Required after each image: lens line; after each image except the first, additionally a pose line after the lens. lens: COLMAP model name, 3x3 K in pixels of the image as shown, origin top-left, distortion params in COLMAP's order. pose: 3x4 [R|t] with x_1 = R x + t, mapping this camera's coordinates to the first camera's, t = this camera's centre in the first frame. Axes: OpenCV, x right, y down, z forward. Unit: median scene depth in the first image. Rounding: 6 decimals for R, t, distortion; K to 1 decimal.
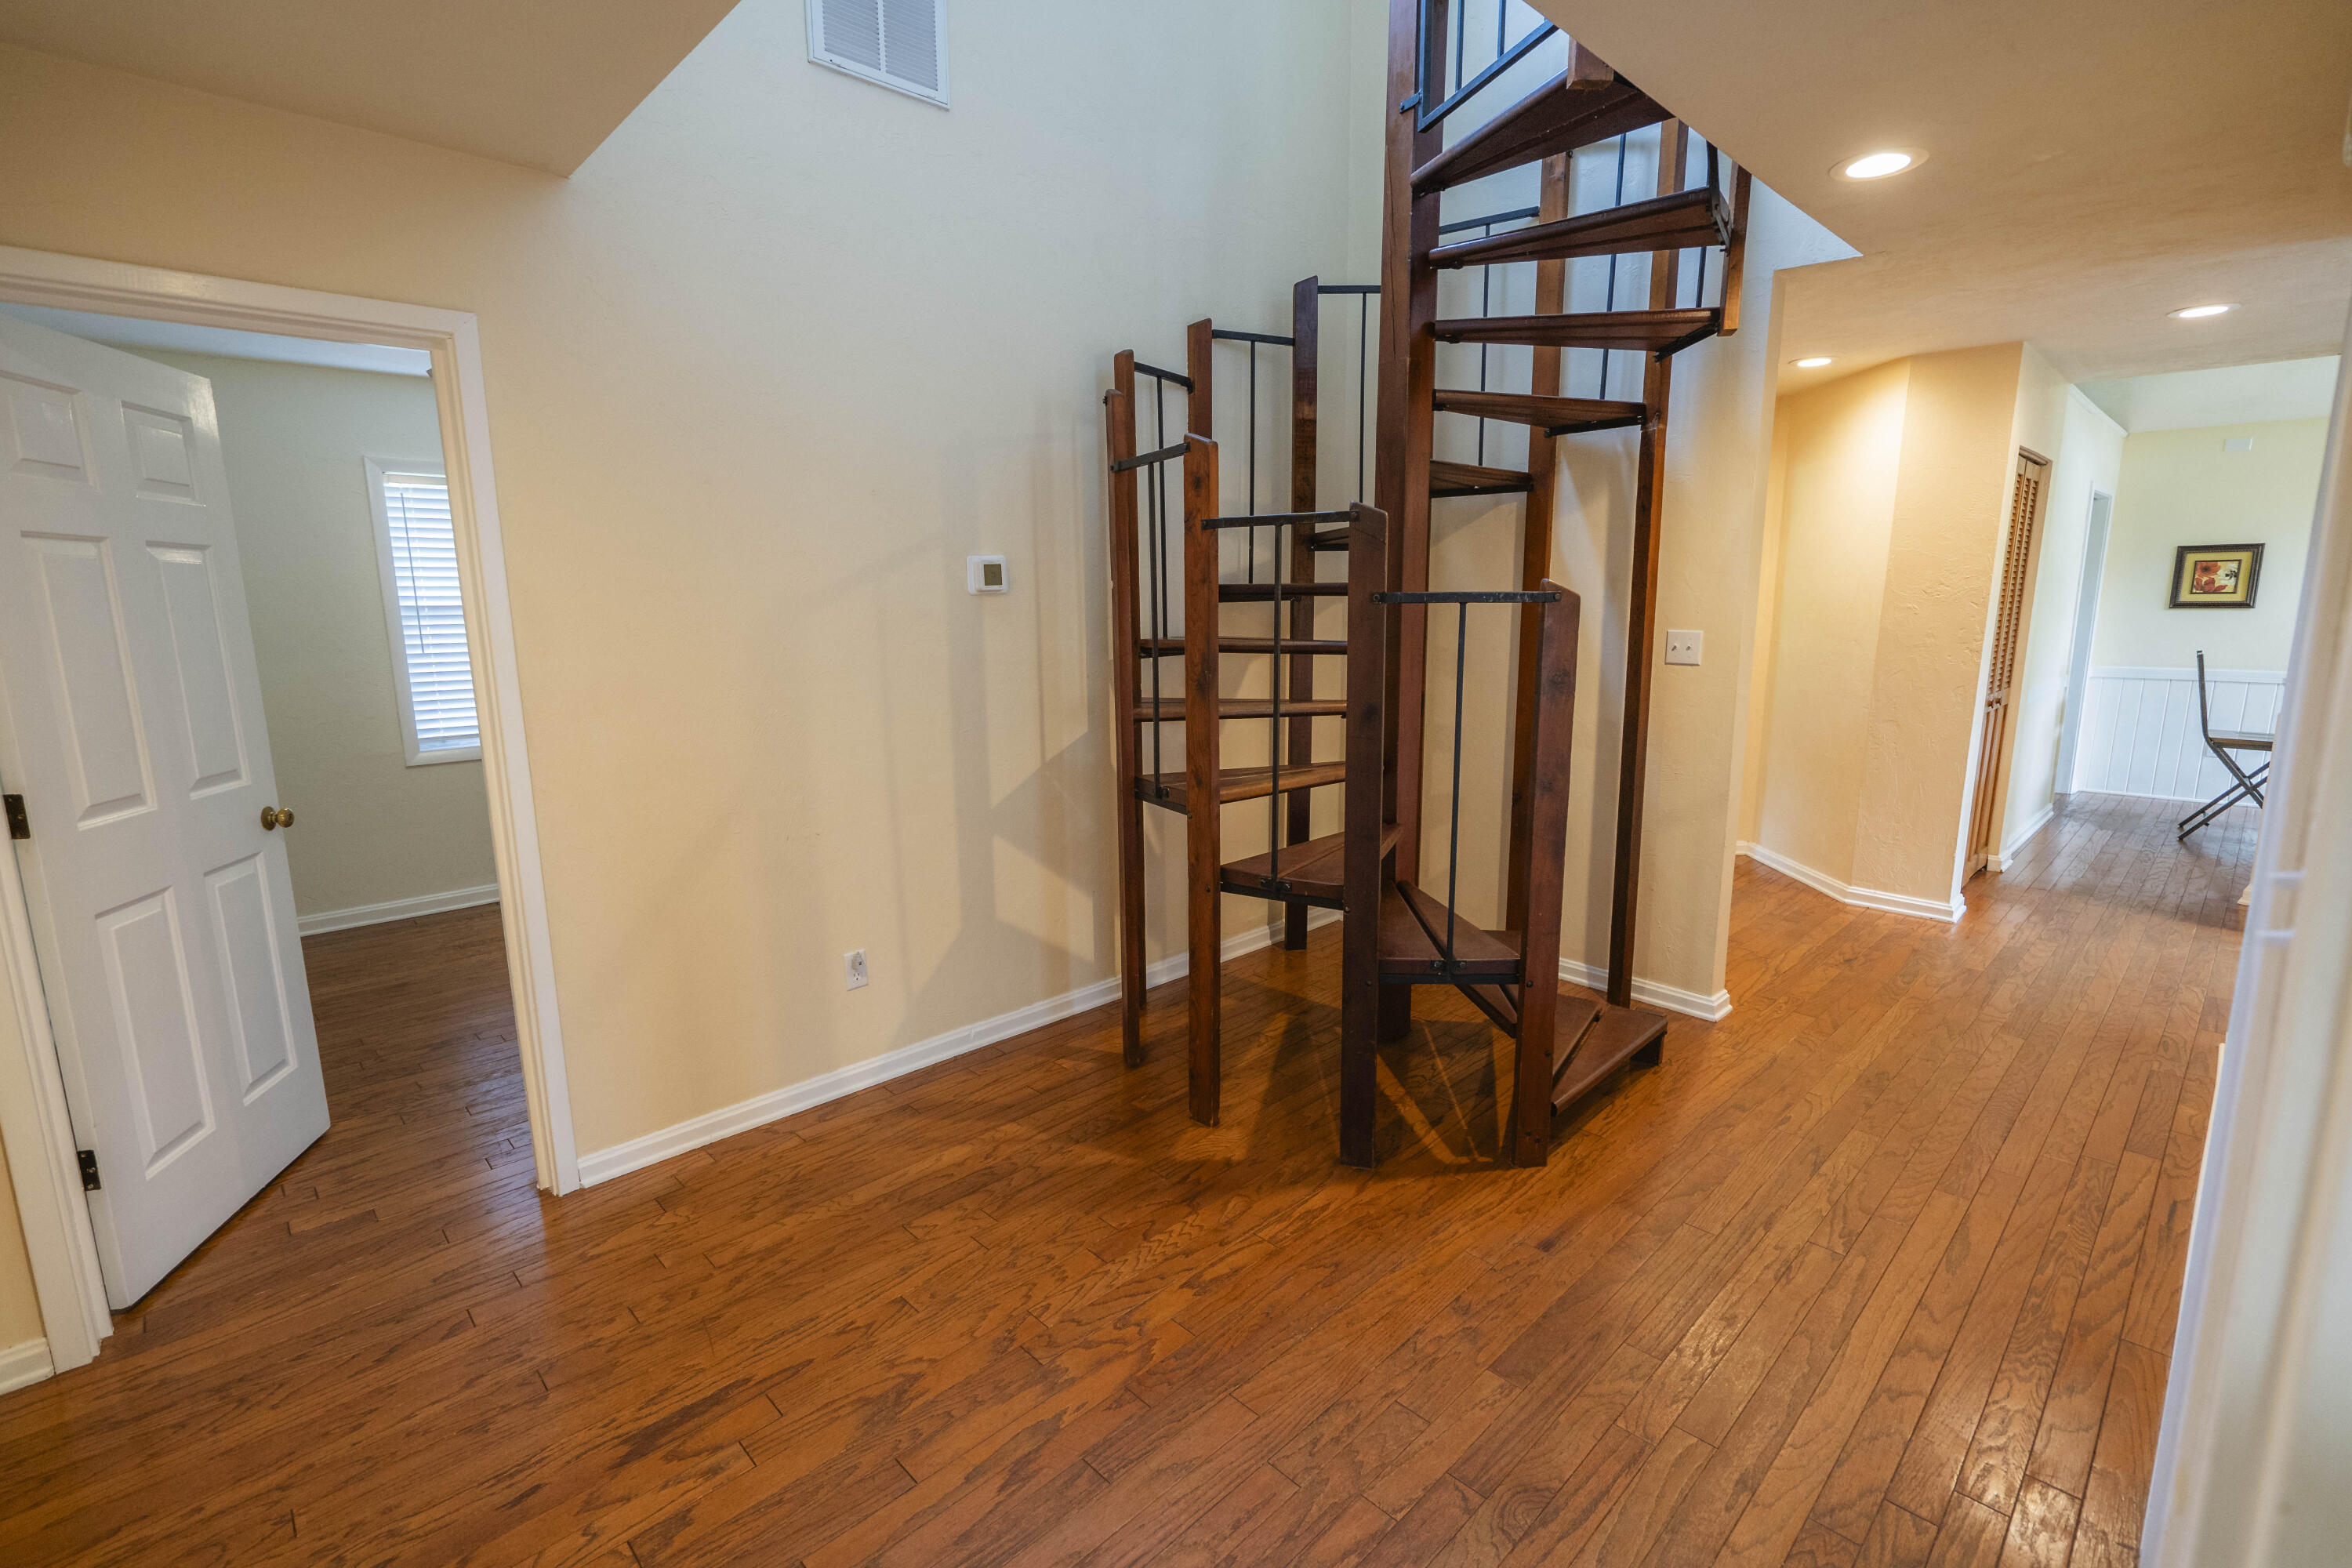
lens RADIAL K [[1068.4, 0, 1178.0], [0, 1068.4, 779.0], [0, 0, 1]] dist [-0.008206, 0.001767]
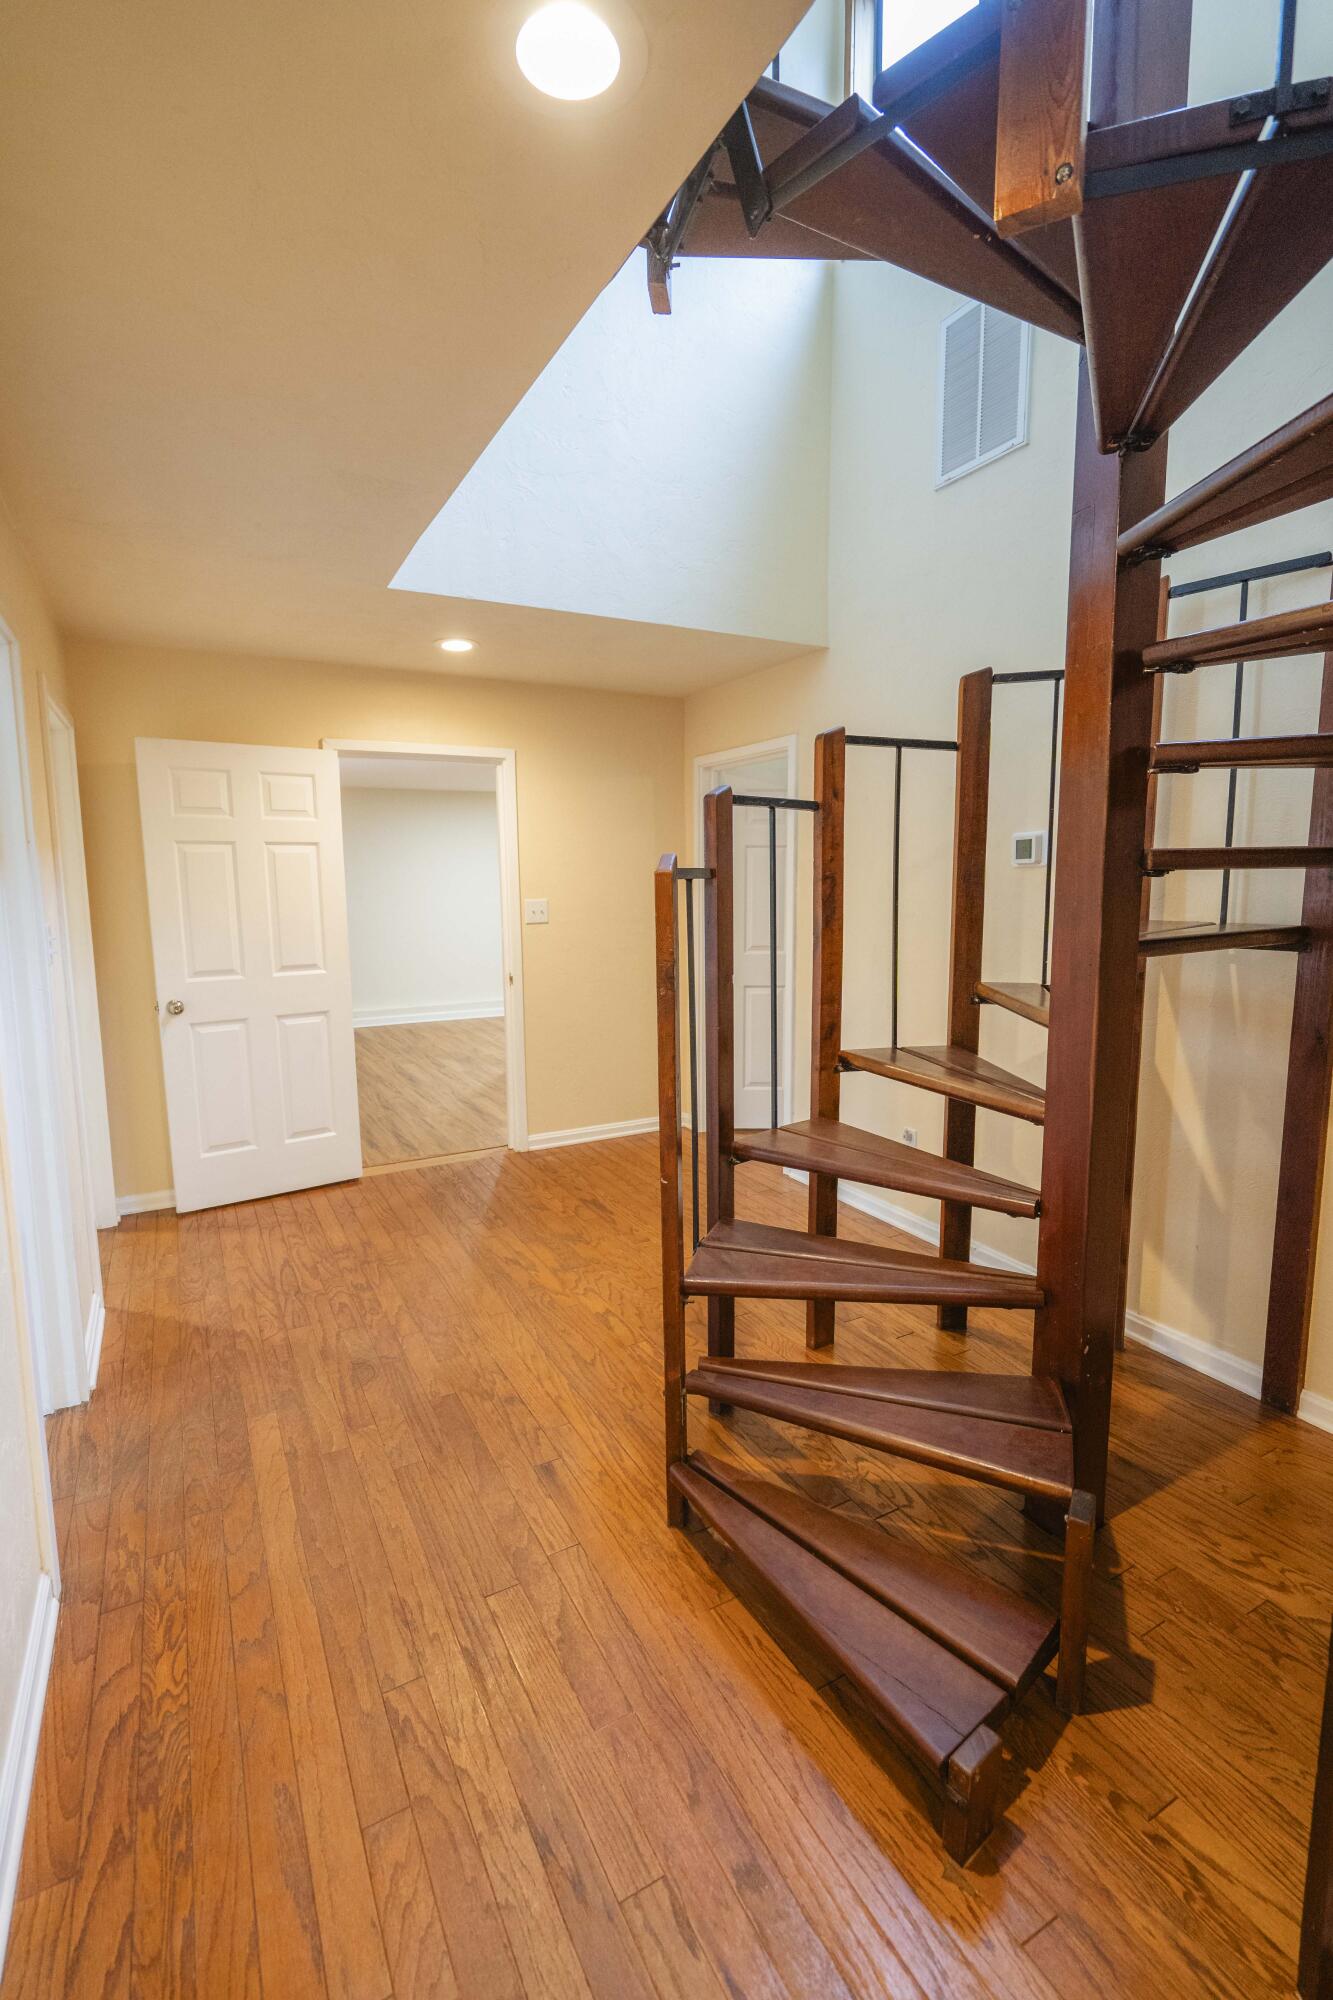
lens RADIAL K [[908.5, 0, 670.0], [0, 908.5, 997.8], [0, 0, 1]] dist [-0.008206, 0.001767]
pose [[-0.263526, 0.143211, -0.953963, 1.337054], [-0.157367, 0.969289, 0.188984, -0.266129], [0.951730, 0.199925, -0.232896, 1.468471]]
